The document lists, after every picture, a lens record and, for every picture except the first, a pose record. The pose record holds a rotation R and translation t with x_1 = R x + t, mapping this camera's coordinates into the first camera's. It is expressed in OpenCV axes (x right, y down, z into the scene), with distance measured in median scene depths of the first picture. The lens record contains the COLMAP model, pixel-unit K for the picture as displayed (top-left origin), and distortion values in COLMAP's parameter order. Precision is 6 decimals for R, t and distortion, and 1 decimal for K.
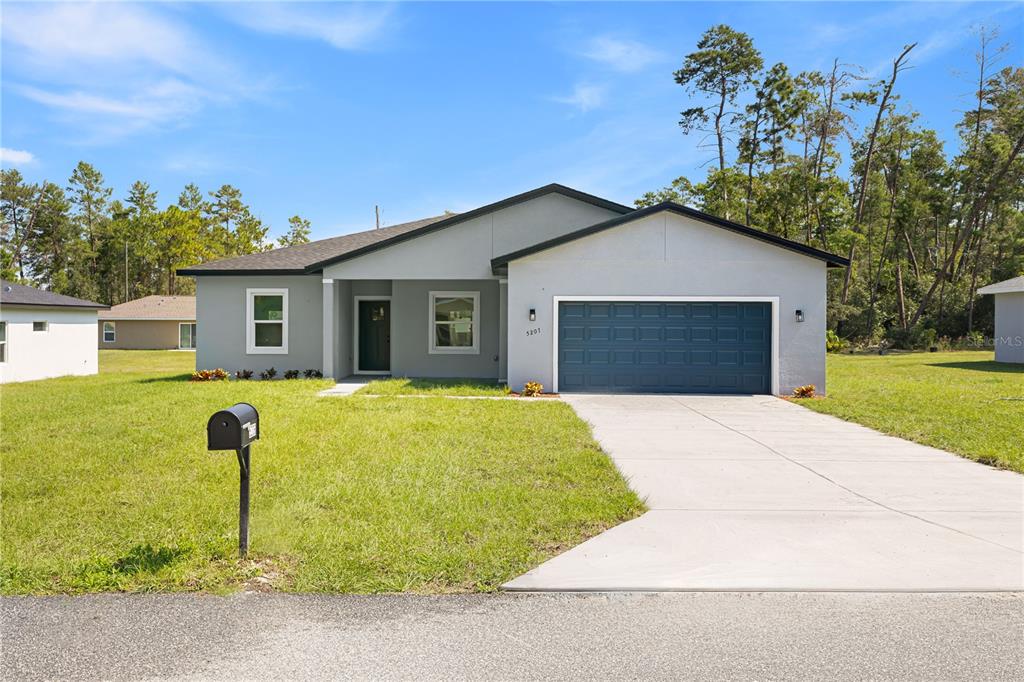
lens RADIAL K [[855.2, 0, 512.0], [0, 855.2, 341.0], [0, 0, 1]] dist [-0.006323, -0.000955]
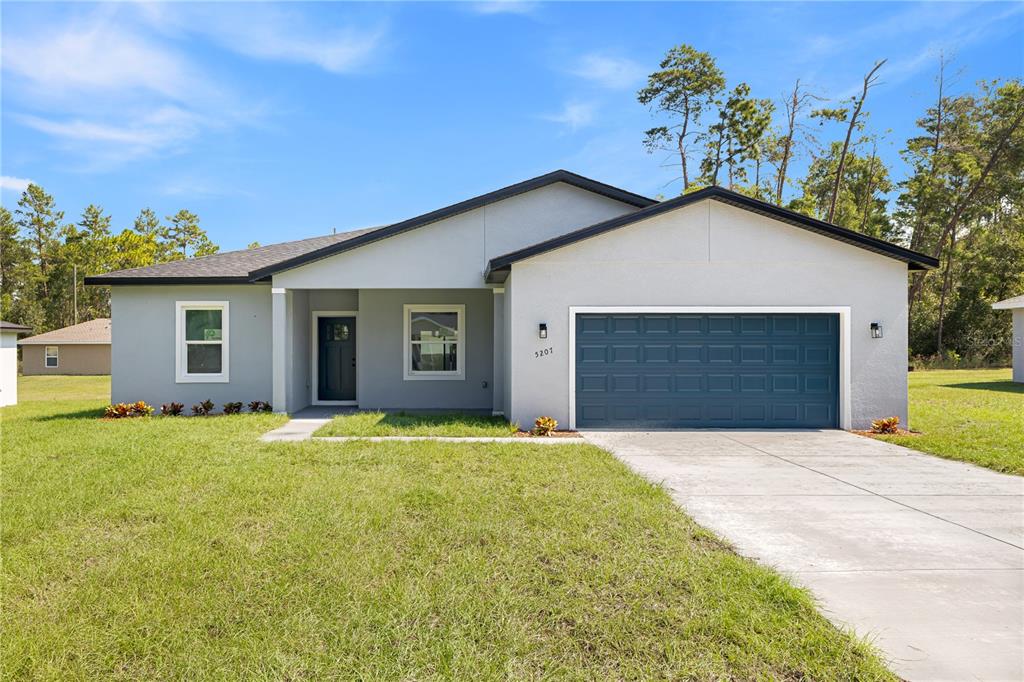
lens RADIAL K [[802.9, 0, 513.8], [0, 802.9, 356.8], [0, 0, 1]] dist [0.005915, -0.013344]
pose [[0.998046, -0.007231, 0.062056, -0.029060], [0.007673, 0.999947, -0.006877, -0.001140], [-0.062003, 0.007339, 0.998049, 0.160873]]
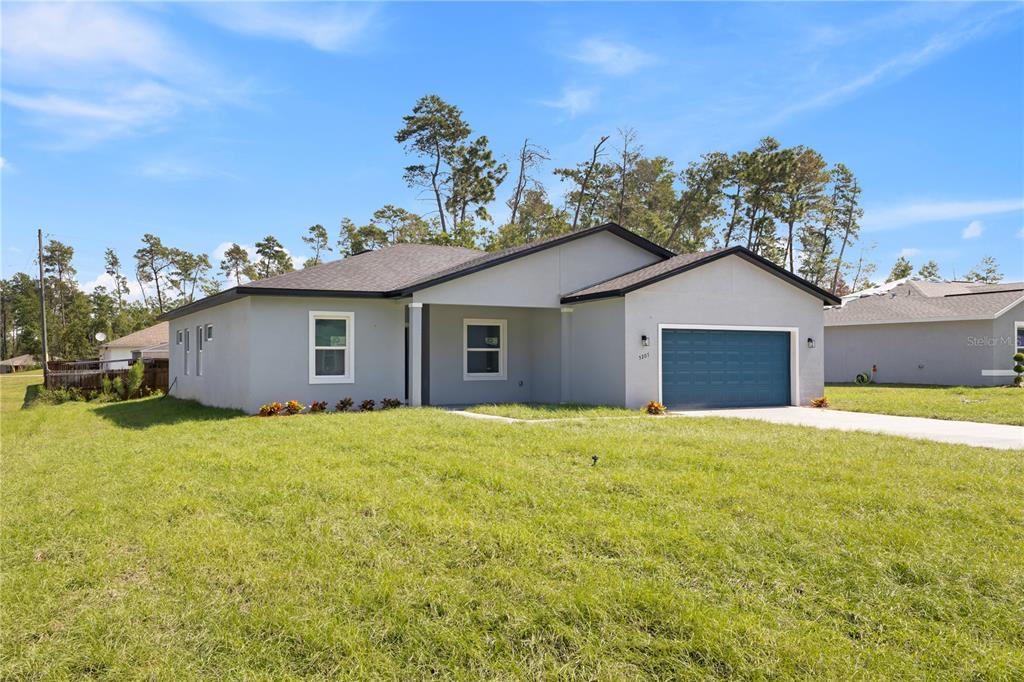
lens RADIAL K [[753.6, 0, 513.9], [0, 753.6, 369.4], [0, 0, 1]] dist [0.007252, 0.000780]
pose [[0.865363, -0.013004, 0.500977, -0.364718], [0.015715, 0.999876, -0.001192, 0.002913], [-0.500899, 0.008904, 0.865460, 0.146995]]
